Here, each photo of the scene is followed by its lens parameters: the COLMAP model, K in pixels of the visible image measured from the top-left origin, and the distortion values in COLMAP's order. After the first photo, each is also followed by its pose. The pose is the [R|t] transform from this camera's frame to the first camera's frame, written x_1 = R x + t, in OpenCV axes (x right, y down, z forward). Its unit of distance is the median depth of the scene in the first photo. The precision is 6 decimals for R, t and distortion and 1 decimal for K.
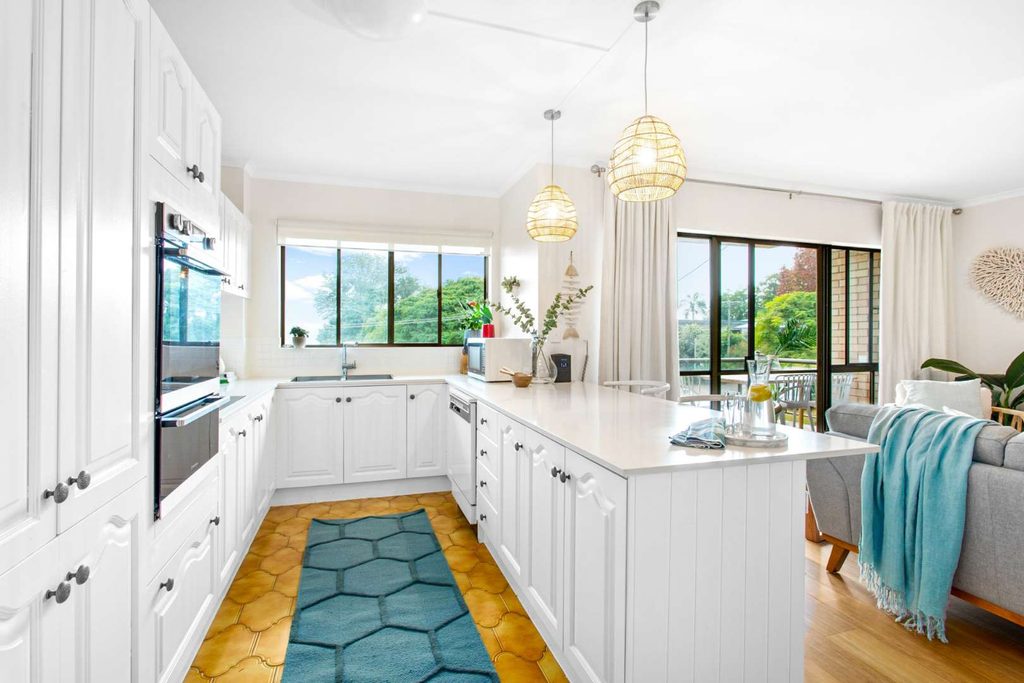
lens RADIAL K [[494.0, 0, 512.0], [0, 494.0, 341.5], [0, 0, 1]] dist [-0.003570, -0.000364]
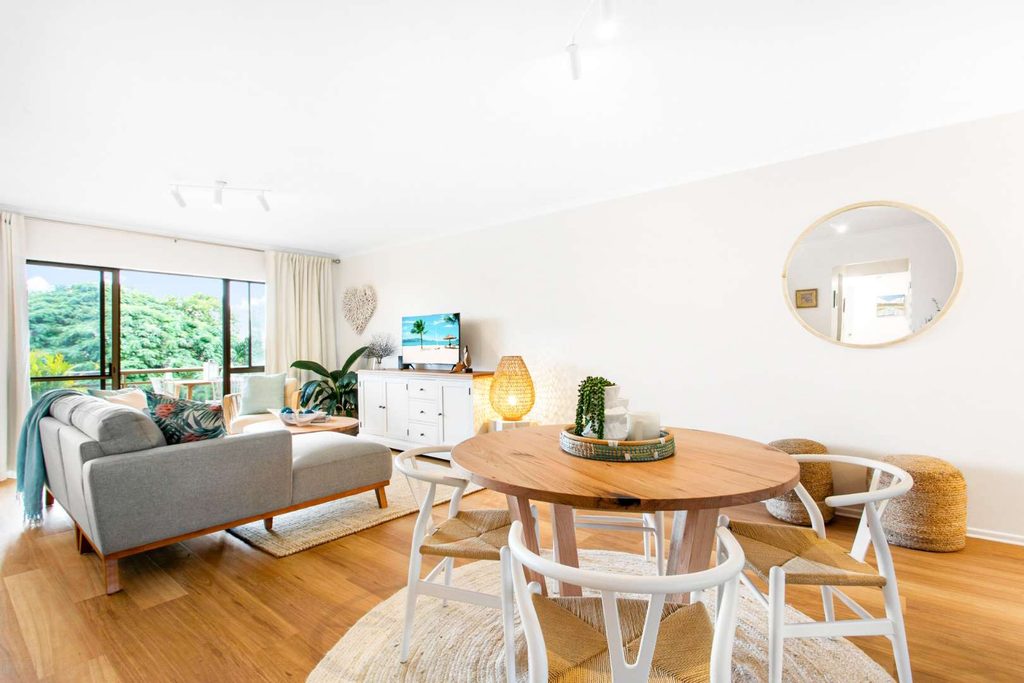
lens RADIAL K [[486.1, 0, 512.0], [0, 486.1, 341.5], [0, 0, 1]] dist [-0.001425, -0.000150]
pose [[0.842124, -0.007854, 0.539227, 0.718616], [0.023207, 0.999495, -0.021686, 0.028007], [-0.538784, 0.030776, 0.841881, -0.662012]]
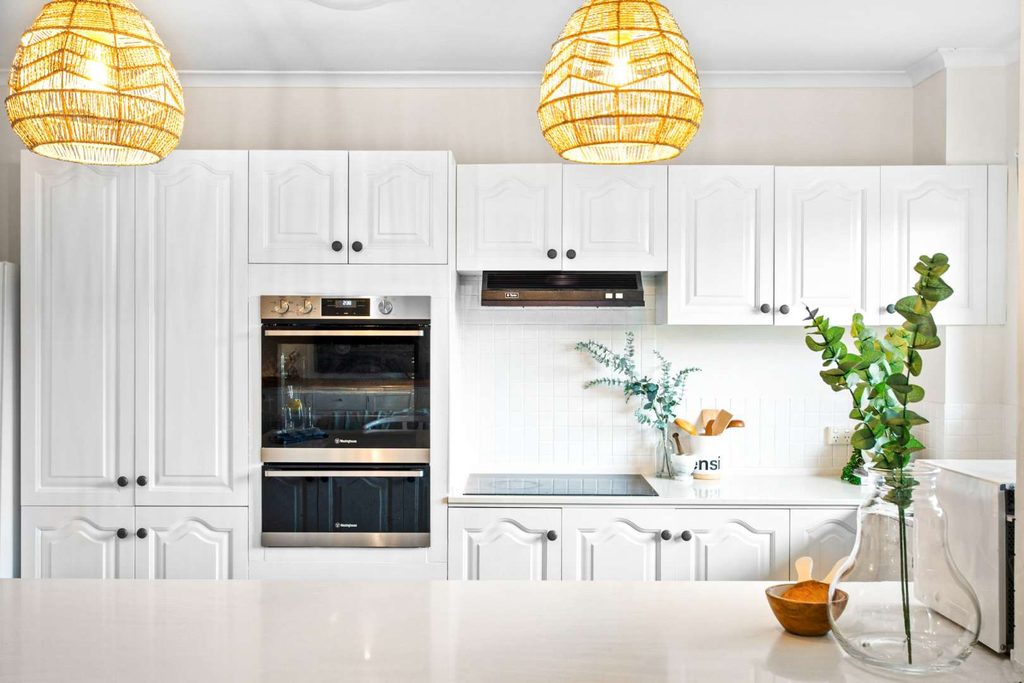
lens RADIAL K [[1072.6, 0, 512.0], [0, 1072.6, 341.5], [0, 0, 1]] dist [-0.002433, -0.001659]
pose [[-0.304442, 0.005590, -0.952514, 0.624760], [-0.016656, 0.999799, 0.011191, -0.074627], [0.952385, 0.019272, -0.304288, 0.893290]]
